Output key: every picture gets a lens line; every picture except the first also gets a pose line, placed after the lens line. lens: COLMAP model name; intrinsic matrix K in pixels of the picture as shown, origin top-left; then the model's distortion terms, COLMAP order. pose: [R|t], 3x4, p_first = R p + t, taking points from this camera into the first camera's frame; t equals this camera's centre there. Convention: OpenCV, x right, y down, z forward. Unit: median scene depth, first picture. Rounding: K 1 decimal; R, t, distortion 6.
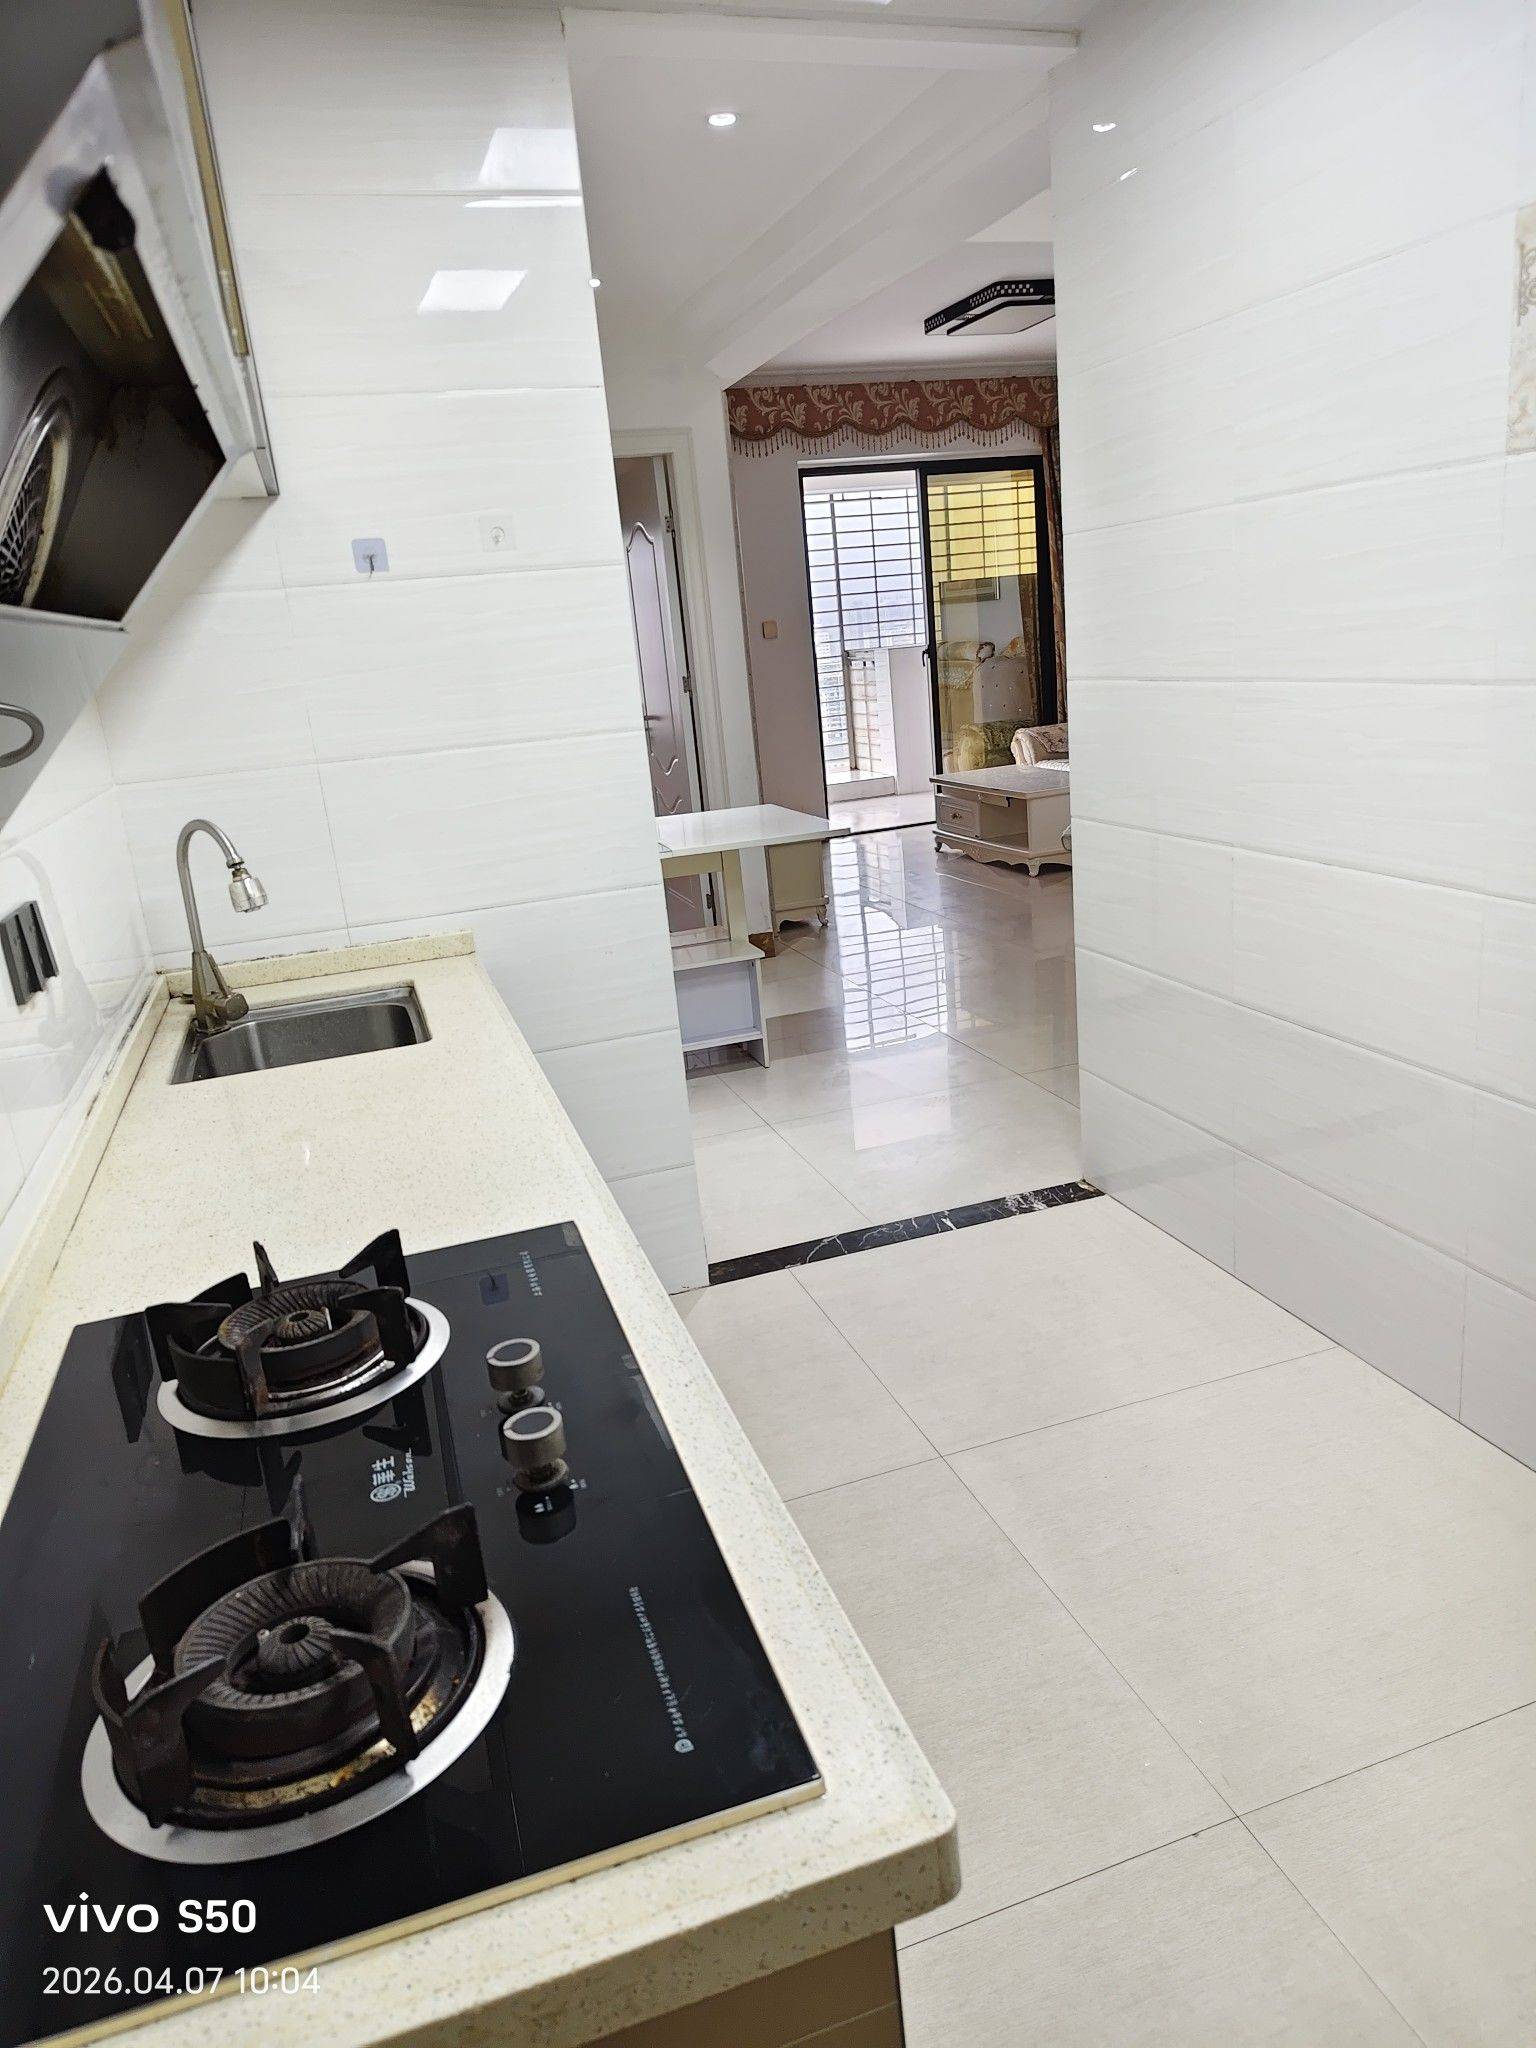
lens RADIAL K [[1328.7, 0, 768.0], [0, 1328.7, 1024.0], [0, 0, 1]] dist [0.054789, -0.045693]
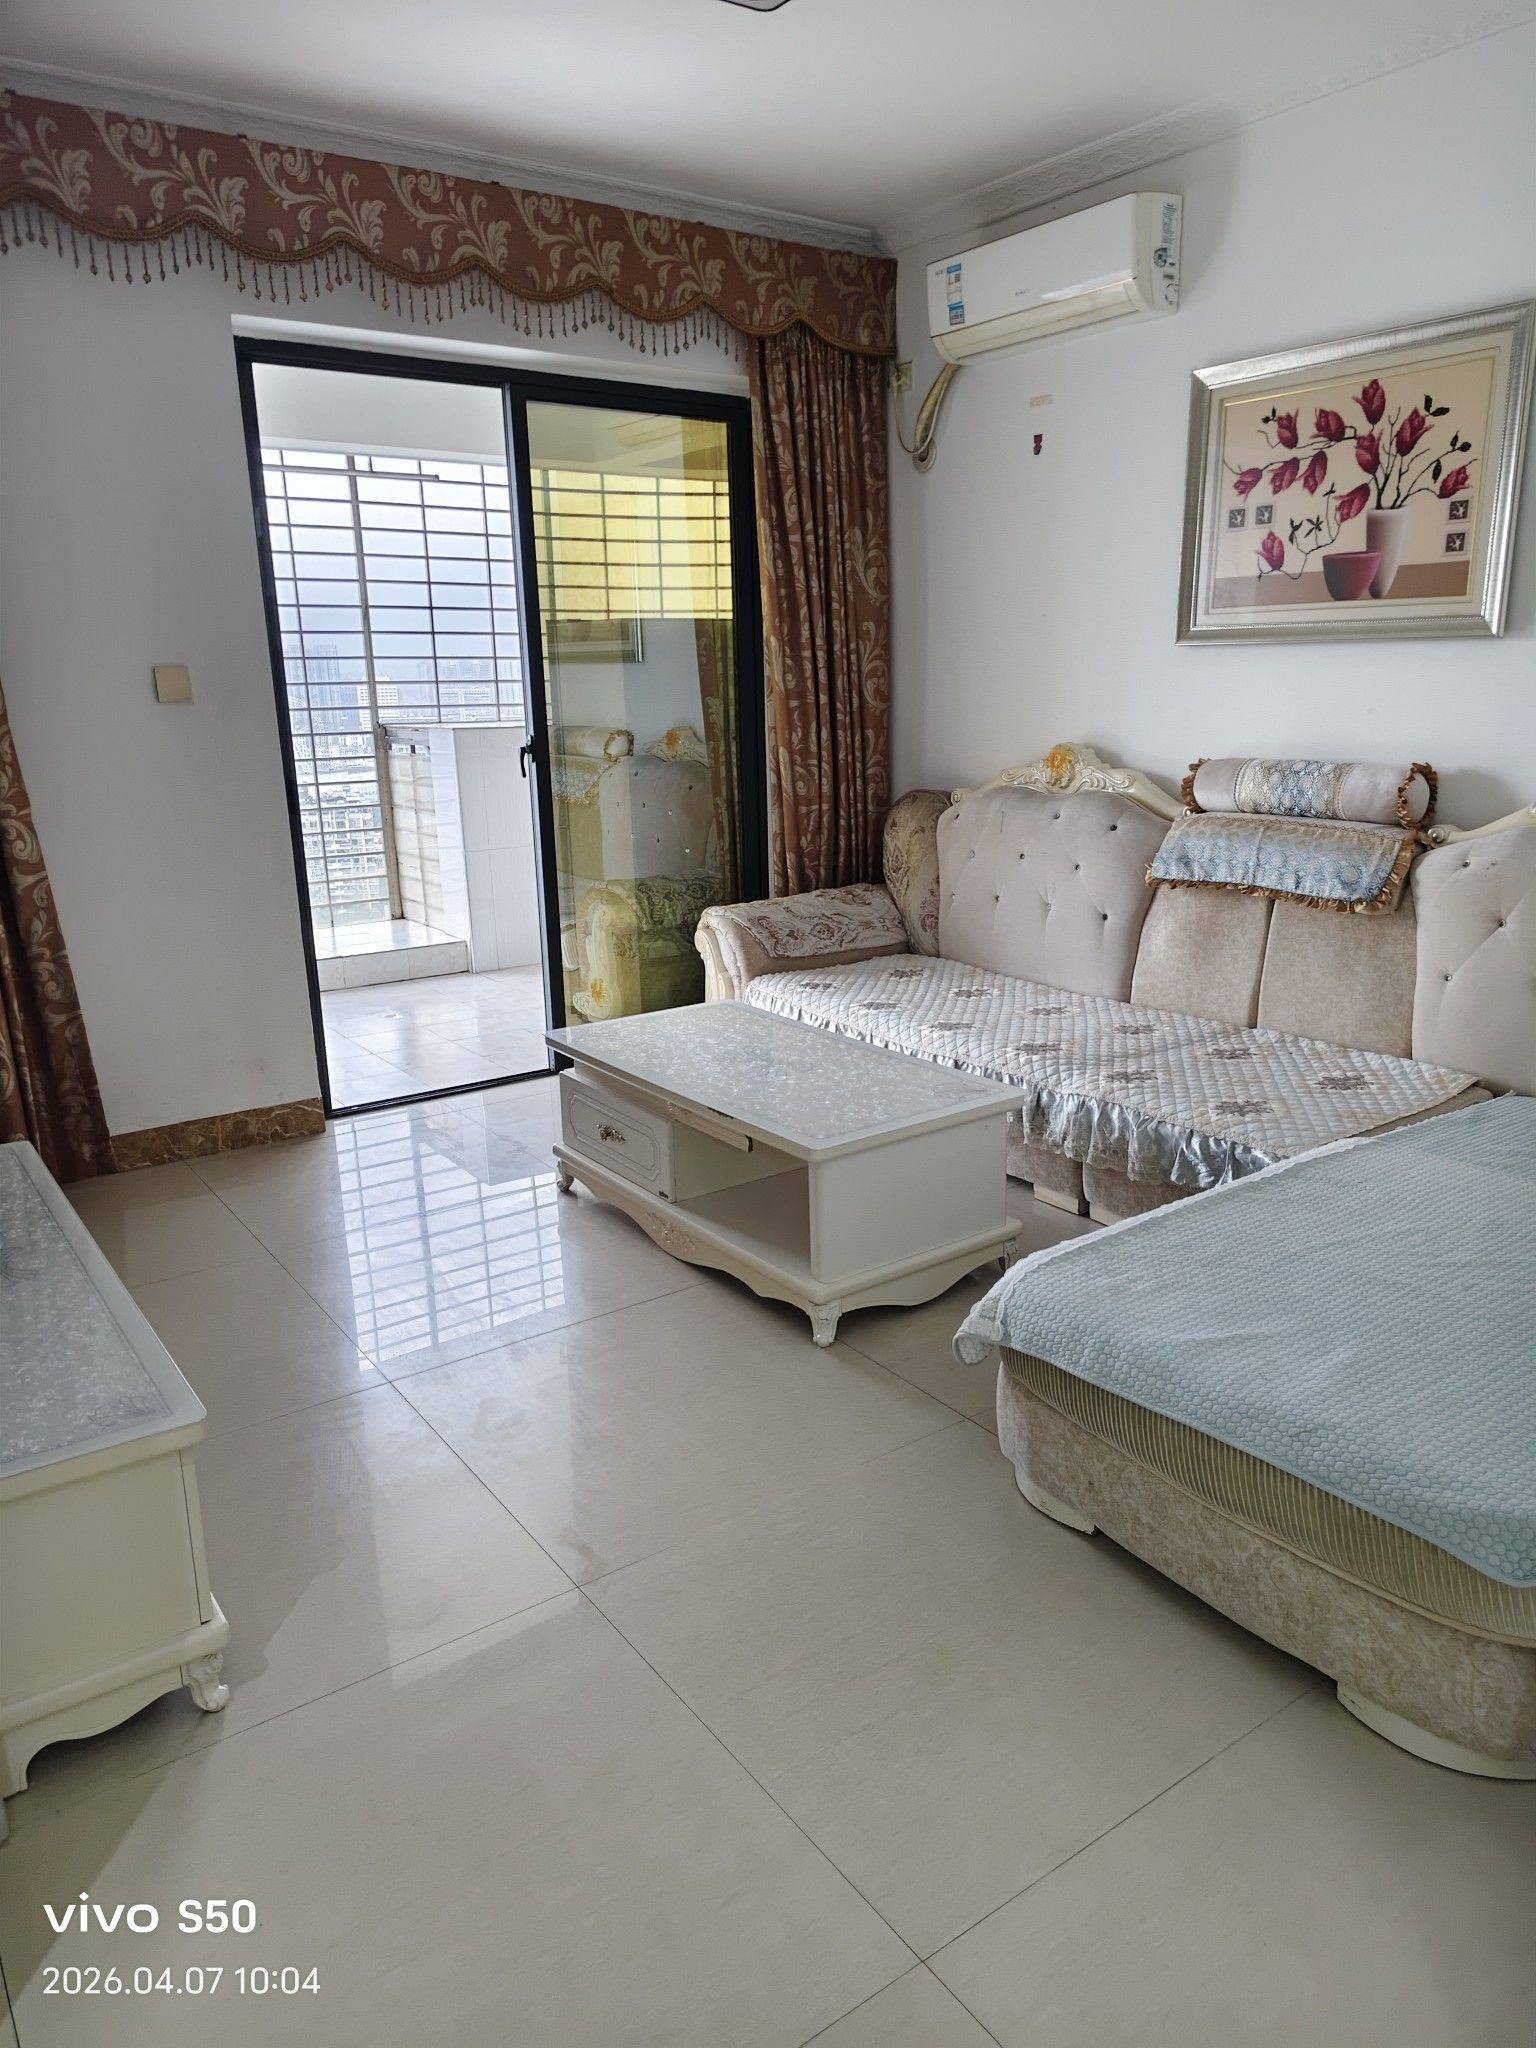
lens RADIAL K [[1414.5, 0, 780.5], [0, 1414.5, 1023.4], [0, 0, 1]] dist [0.051156, -0.059412]
pose [[0.952191, -0.002413, 0.305493, 0.045378], [0.020292, 0.998260, -0.055364, -0.144319], [-0.304828, 0.058917, 0.950583, 0.468590]]
